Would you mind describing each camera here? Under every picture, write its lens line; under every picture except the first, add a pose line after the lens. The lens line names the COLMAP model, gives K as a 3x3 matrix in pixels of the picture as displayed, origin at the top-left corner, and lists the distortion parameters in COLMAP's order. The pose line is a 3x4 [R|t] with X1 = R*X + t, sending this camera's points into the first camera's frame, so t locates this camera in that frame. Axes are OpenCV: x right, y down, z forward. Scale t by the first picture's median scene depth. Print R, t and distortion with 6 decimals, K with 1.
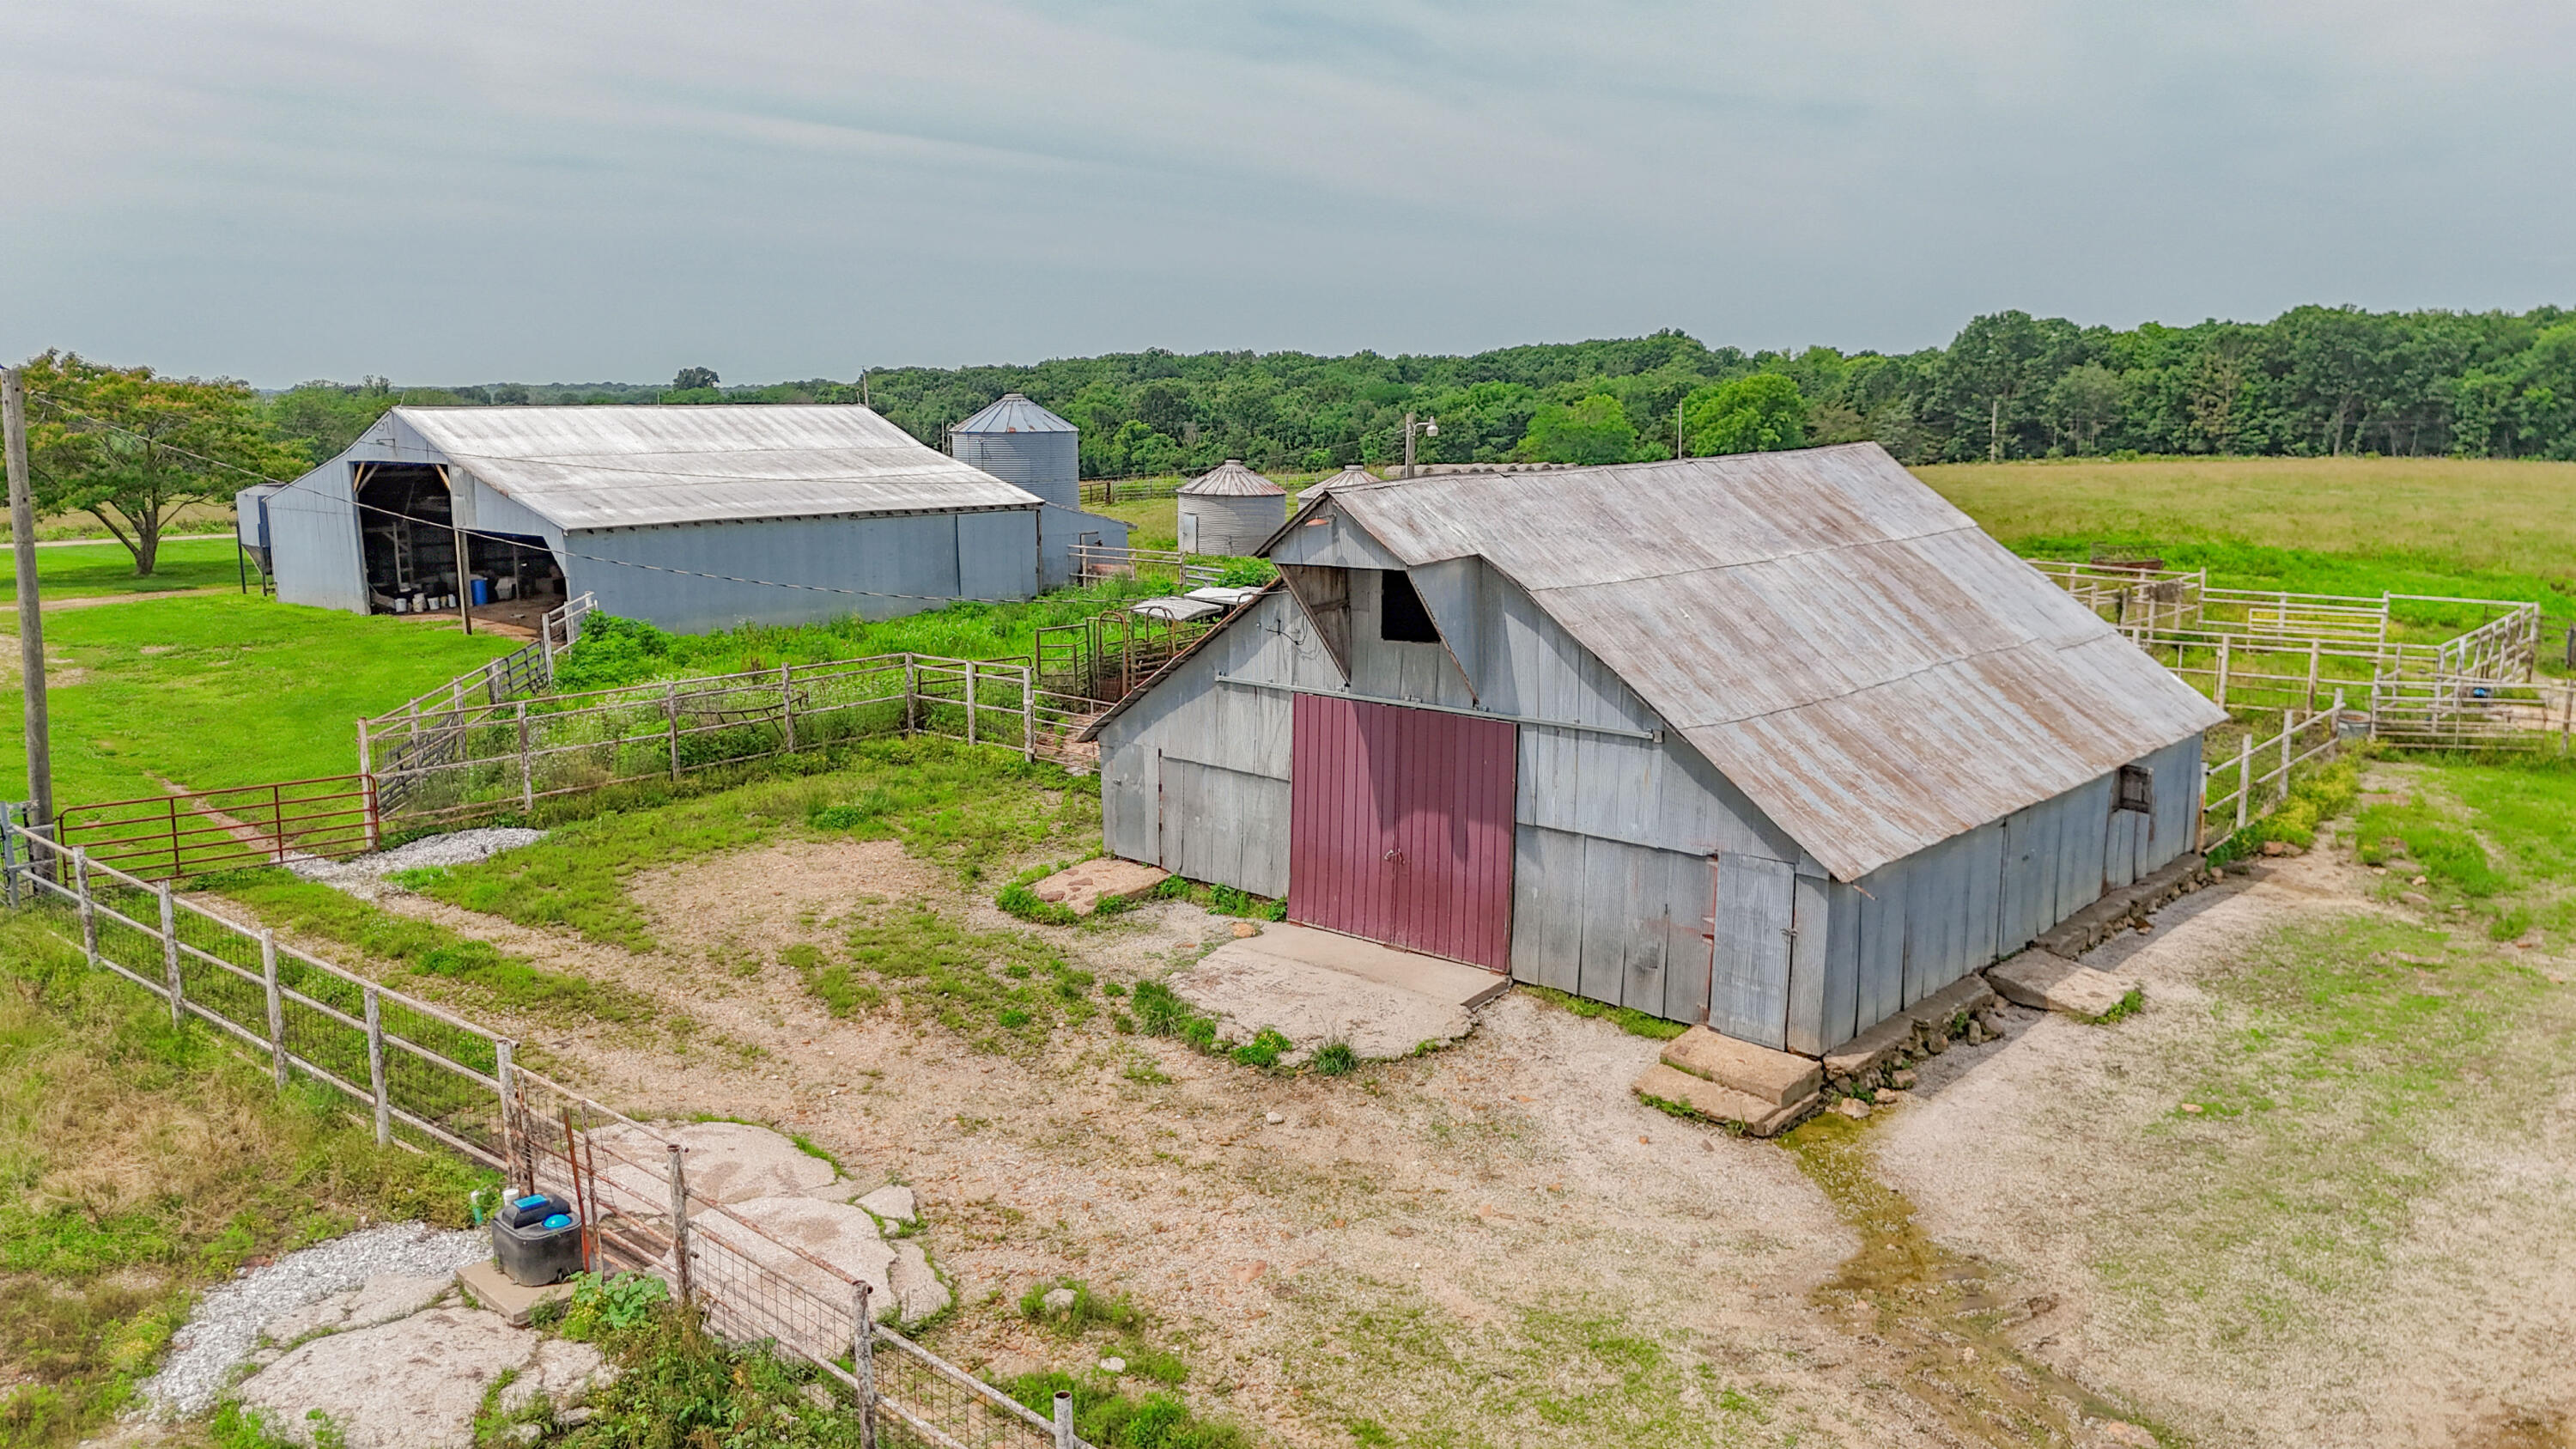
lens RADIAL K [[1883.8, 0, 1282.2], [0, 1883.8, 712.1], [0, 0, 1]] dist [0.059973, -0.058023]
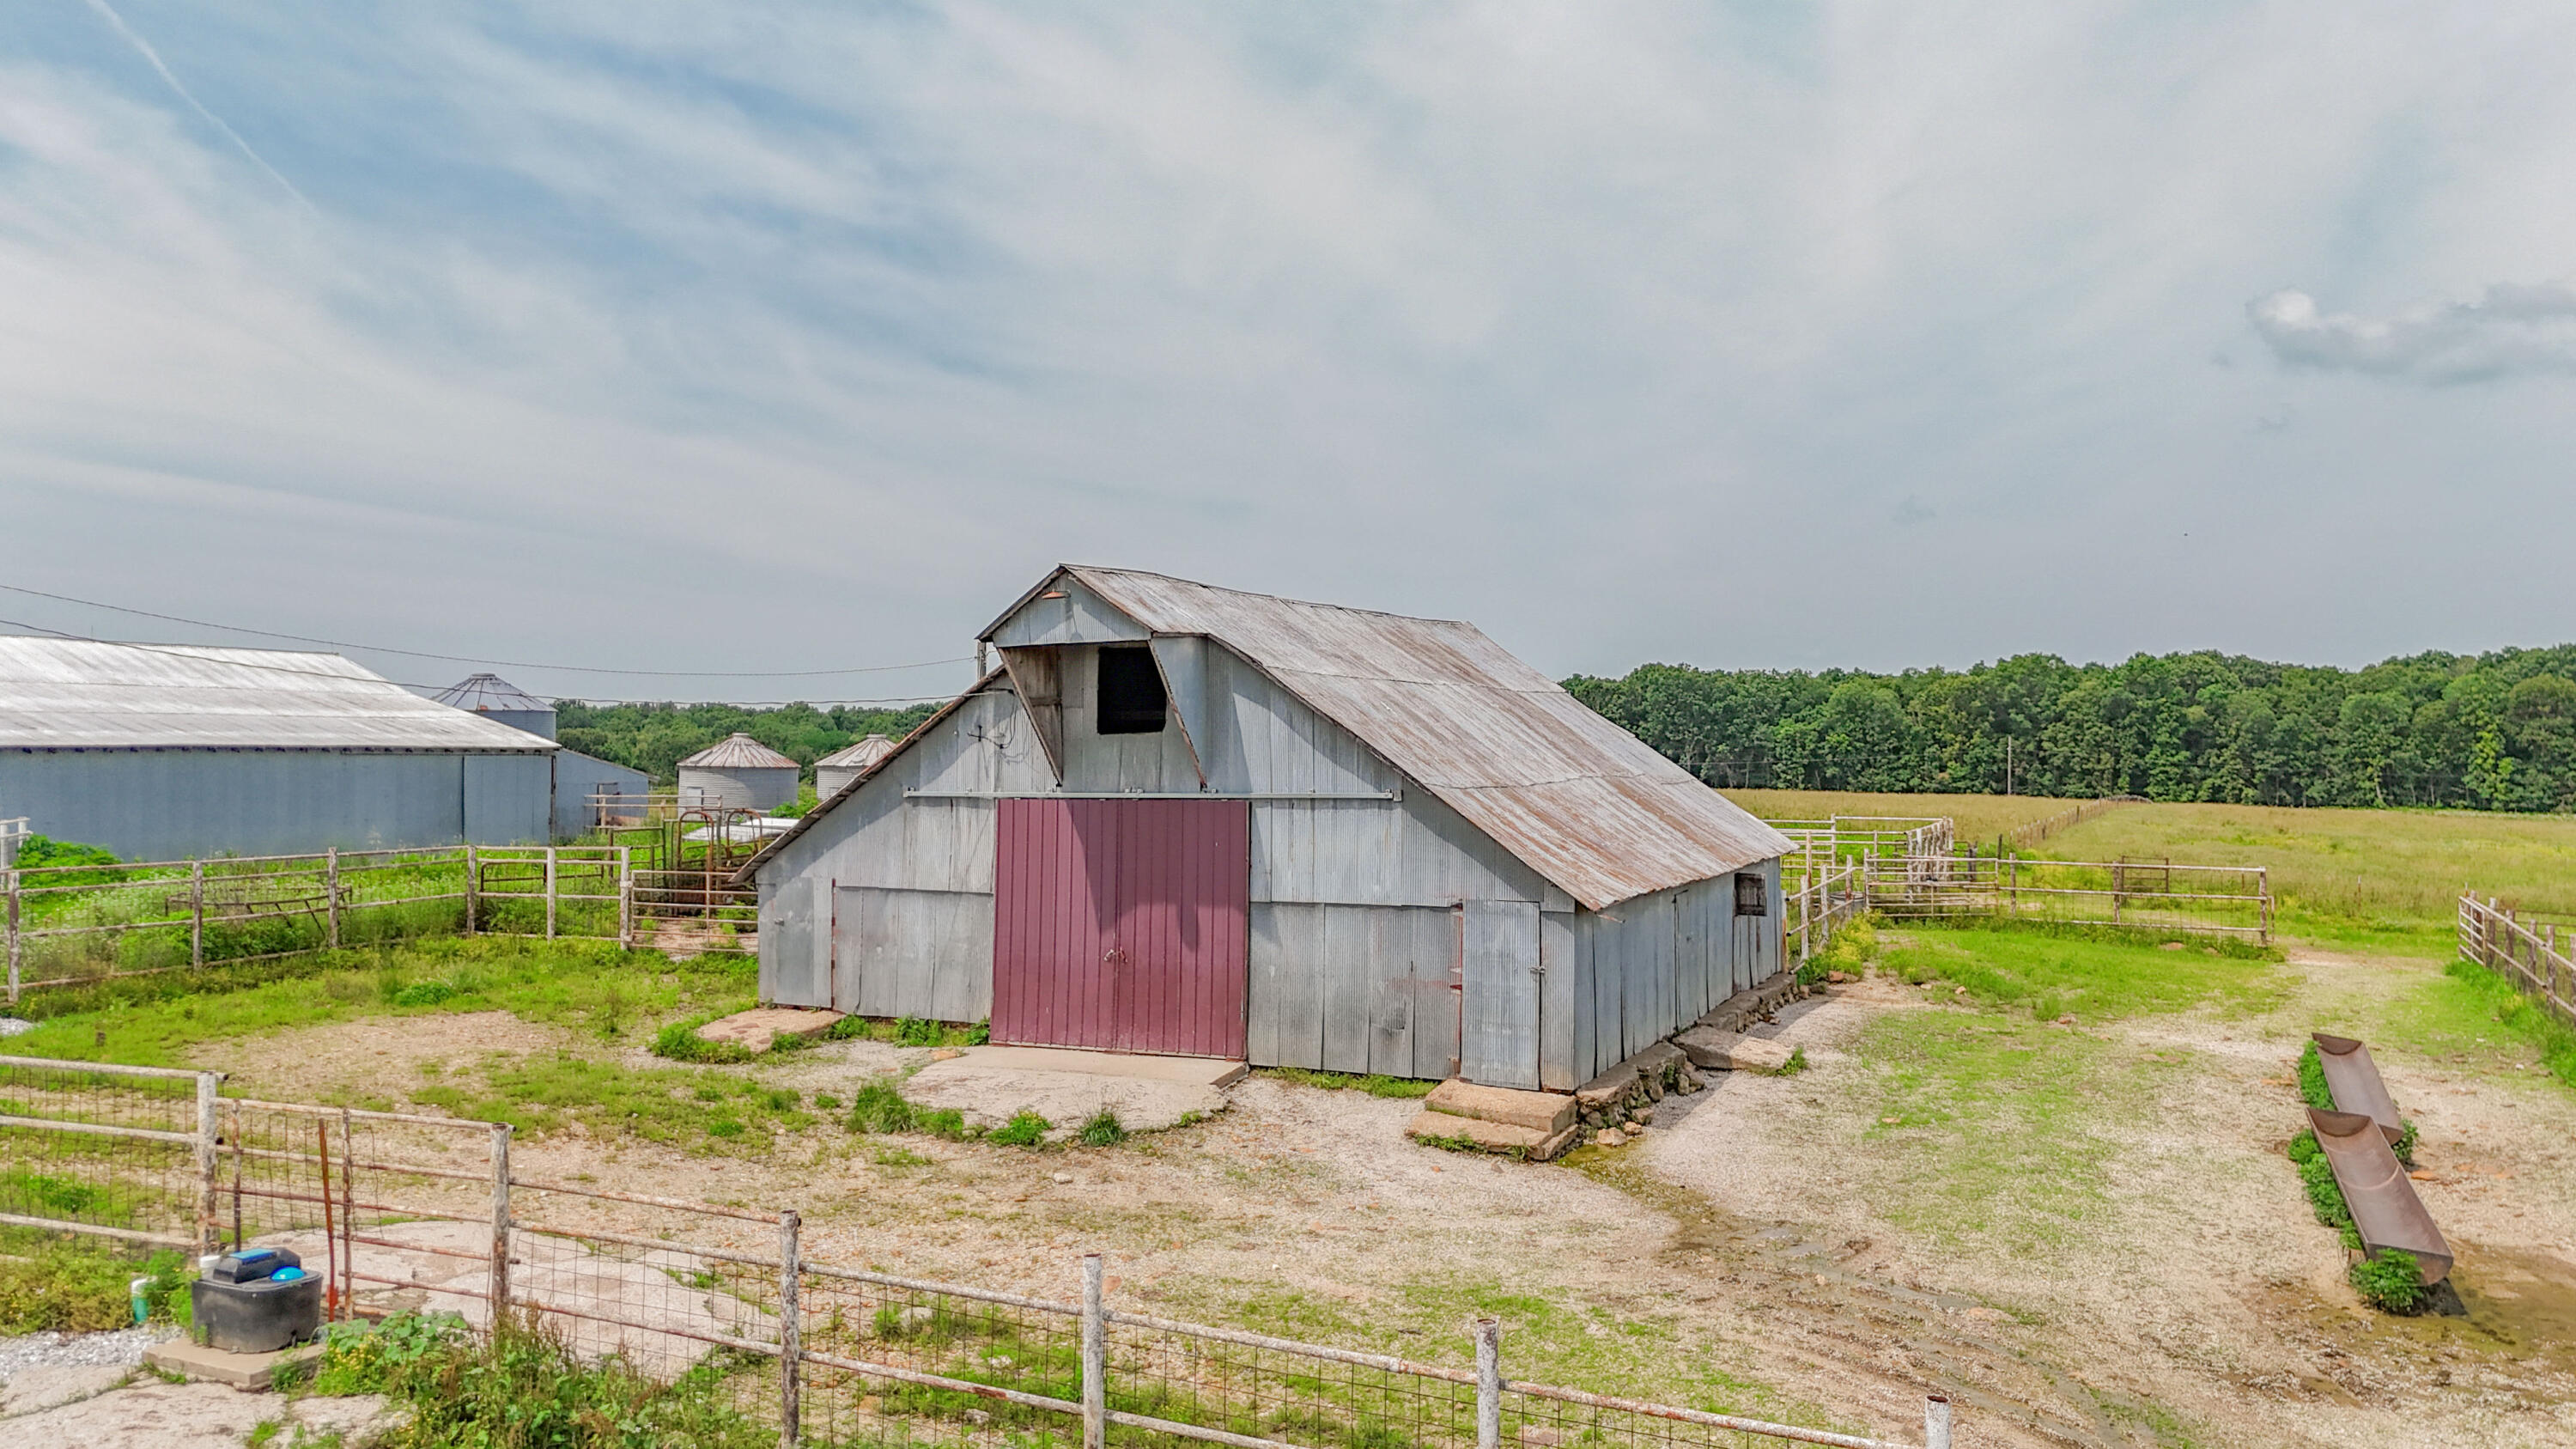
lens RADIAL K [[1883.8, 0, 1277.9], [0, 1883.8, 709.9], [0, 0, 1]] dist [0.059973, -0.058023]
pose [[0.955066, 0.010154, 0.296218, -0.153521], [0.047184, 0.981459, -0.185772, 0.140603], [-0.292613, 0.191401, 0.936880, 0.039378]]
